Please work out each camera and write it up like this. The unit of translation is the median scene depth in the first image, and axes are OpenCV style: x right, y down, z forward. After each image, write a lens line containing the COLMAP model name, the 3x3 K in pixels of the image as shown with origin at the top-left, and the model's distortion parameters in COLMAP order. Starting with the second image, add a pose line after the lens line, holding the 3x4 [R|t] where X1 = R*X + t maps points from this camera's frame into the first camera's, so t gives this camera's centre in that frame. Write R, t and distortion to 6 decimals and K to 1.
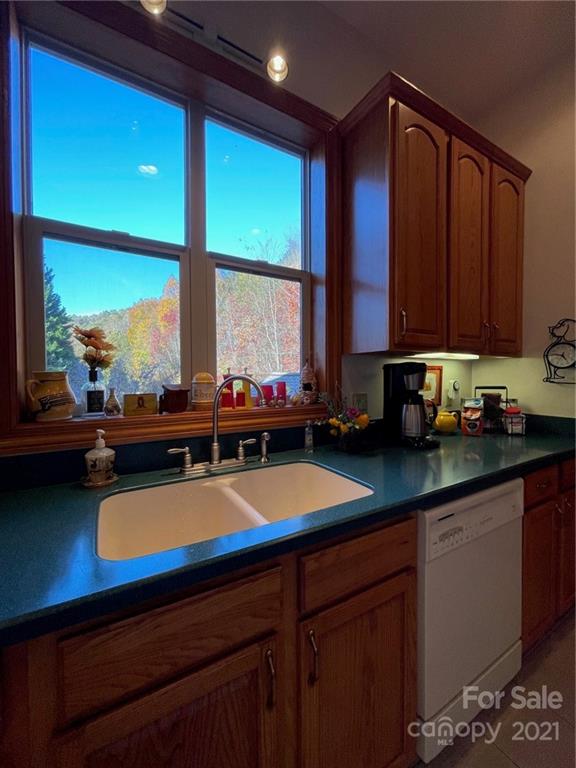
lens RADIAL K [[313.9, 0, 284.6], [0, 313.9, 381.7], [0, 0, 1]] dist [-0.004360, -0.000035]
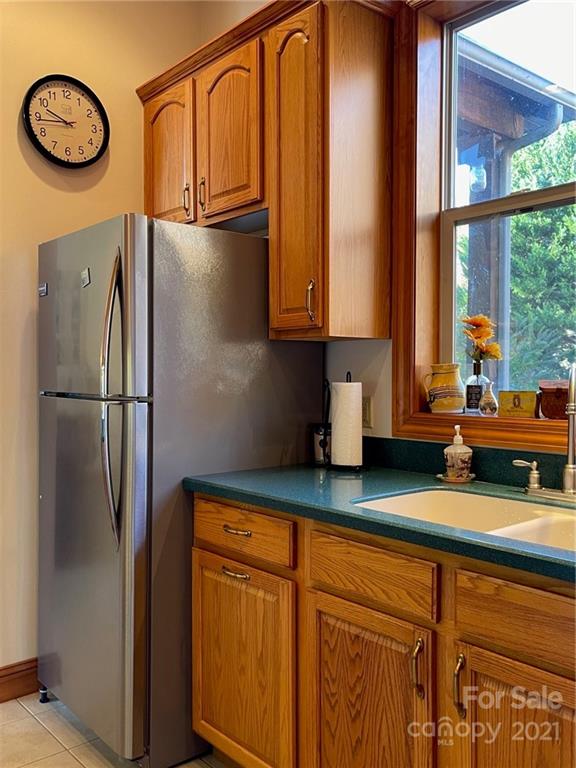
lens RADIAL K [[690.1, 0, 274.1], [0, 690.1, 382.1], [0, 0, 1]] dist [0.042487, -0.002516]
pose [[0.165581, 0.020194, -0.985989, 1.289473], [-0.019332, 0.999665, 0.017227, -0.003851], [0.986007, 0.016208, 0.165916, 0.085417]]
